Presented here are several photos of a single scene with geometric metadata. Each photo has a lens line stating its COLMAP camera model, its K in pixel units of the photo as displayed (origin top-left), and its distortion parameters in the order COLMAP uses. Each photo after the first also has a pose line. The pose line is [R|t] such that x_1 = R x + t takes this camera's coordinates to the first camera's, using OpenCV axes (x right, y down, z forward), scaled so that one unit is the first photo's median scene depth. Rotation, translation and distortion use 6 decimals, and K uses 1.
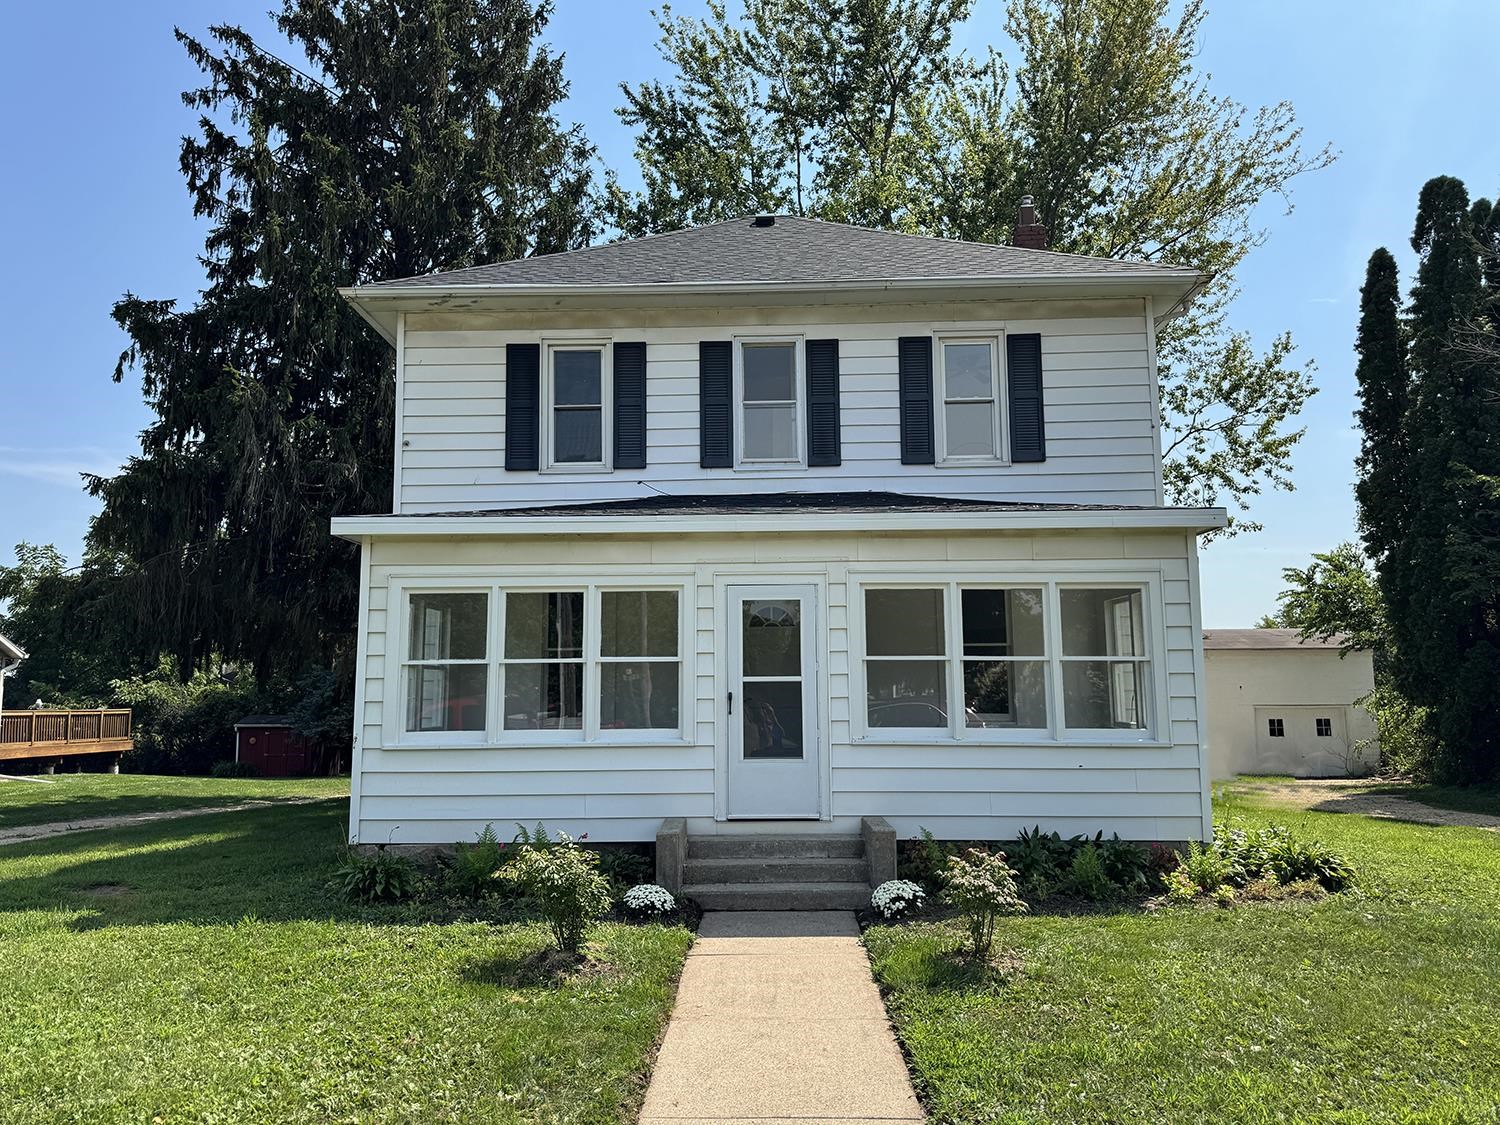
lens RADIAL K [[1055.9, 0, 750.0], [0, 1055.9, 562.5], [0, 0, 1]] dist [0.069190, -0.082271]
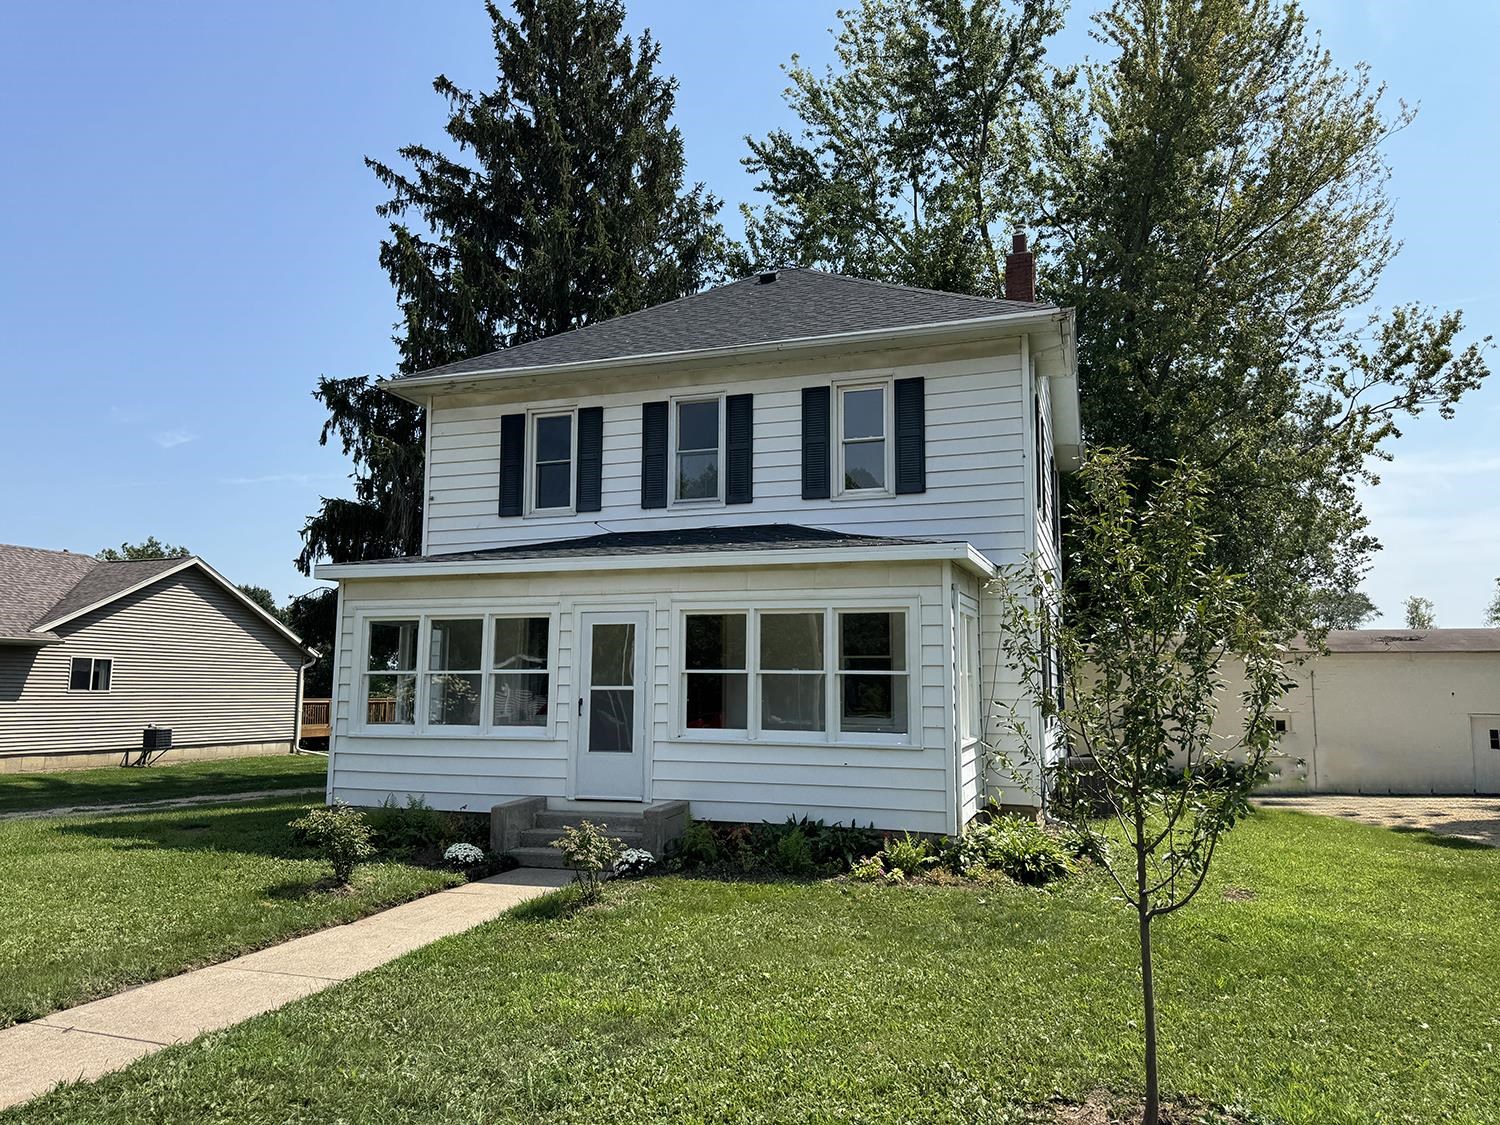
lens RADIAL K [[1055.9, 0, 750.0], [0, 1055.9, 562.5], [0, 0, 1]] dist [0.069190, -0.082271]
pose [[0.955556, -0.022378, -0.293958, 0.421559], [0.023928, 0.999712, 0.001677, -0.027789], [0.293835, -0.008637, 0.955817, -0.112010]]
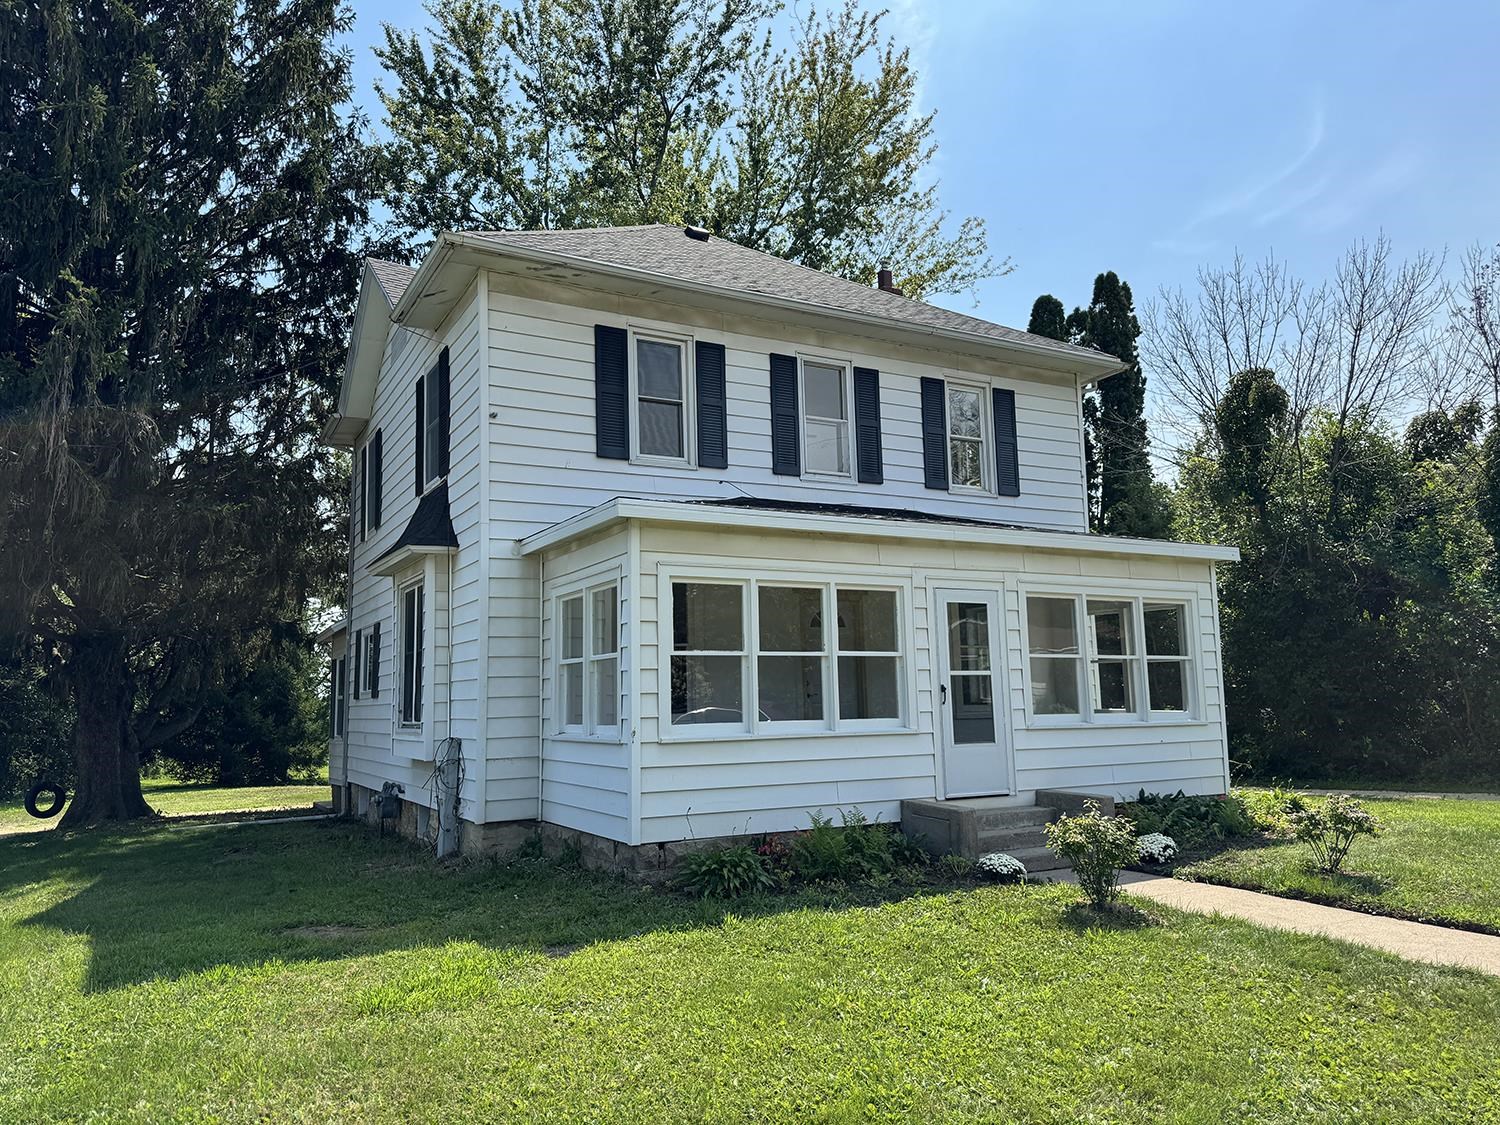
lens RADIAL K [[1055.9, 0, 750.0], [0, 1055.9, 562.5], [0, 0, 1]] dist [0.069190, -0.082271]
pose [[0.864151, 0.055424, 0.500170, -0.583707], [-0.050606, 0.998449, -0.023205, 0.023496], [-0.500681, -0.005259, 0.865616, 0.105785]]
